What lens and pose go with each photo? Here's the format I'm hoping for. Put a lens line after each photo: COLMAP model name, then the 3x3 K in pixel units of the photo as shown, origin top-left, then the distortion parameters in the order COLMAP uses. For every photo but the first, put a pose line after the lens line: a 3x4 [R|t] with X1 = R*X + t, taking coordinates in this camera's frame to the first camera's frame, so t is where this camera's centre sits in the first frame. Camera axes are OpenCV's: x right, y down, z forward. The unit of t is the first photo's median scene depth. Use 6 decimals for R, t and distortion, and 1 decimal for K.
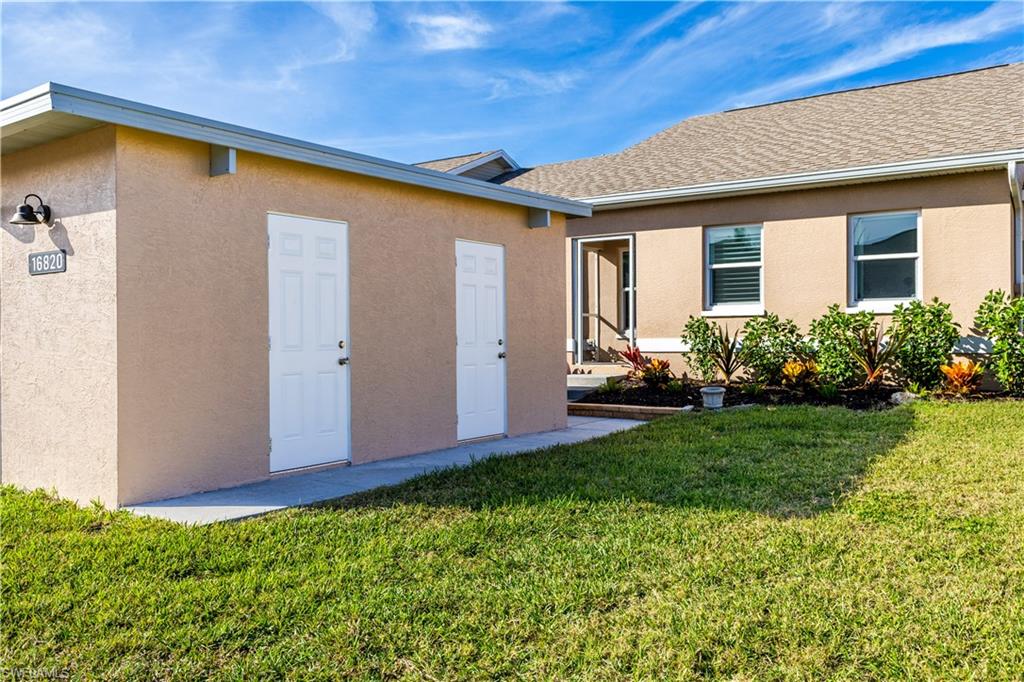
lens RADIAL K [[847.6, 0, 515.5], [0, 847.6, 339.9], [0, 0, 1]] dist [0.007582, -0.005758]
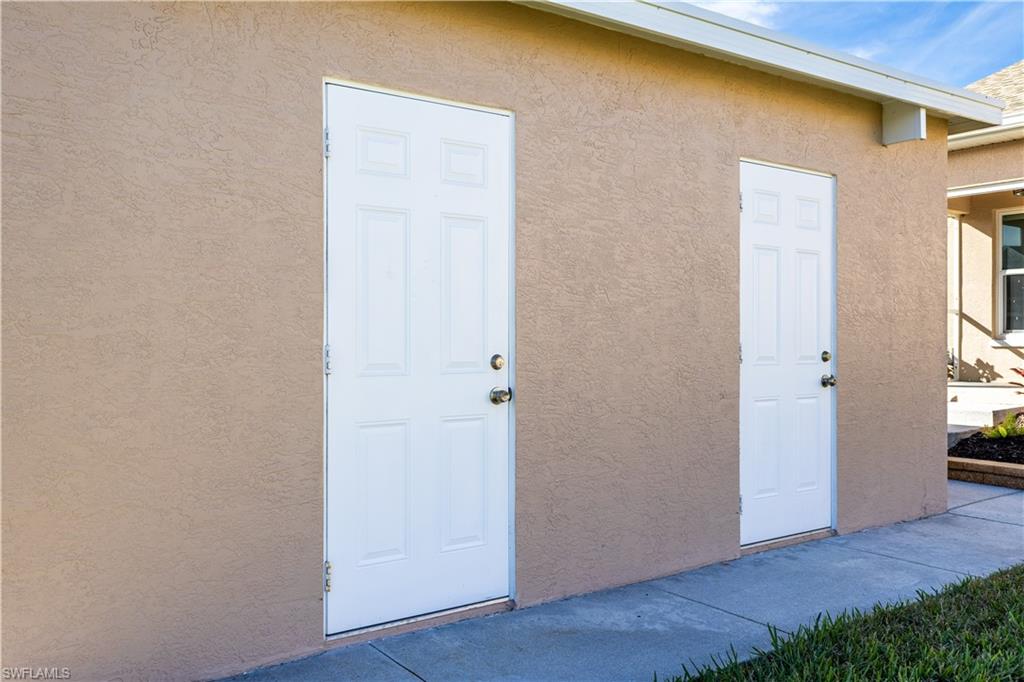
lens RADIAL K [[847.6, 0, 519.1], [0, 847.6, 339.9], [0, 0, 1]] dist [0.007582, -0.005758]
pose [[0.946596, 0.009109, -0.322295, -0.032239], [-0.009498, 0.999955, 0.000365, -0.006874], [0.322284, 0.002715, 0.946639, 0.491290]]
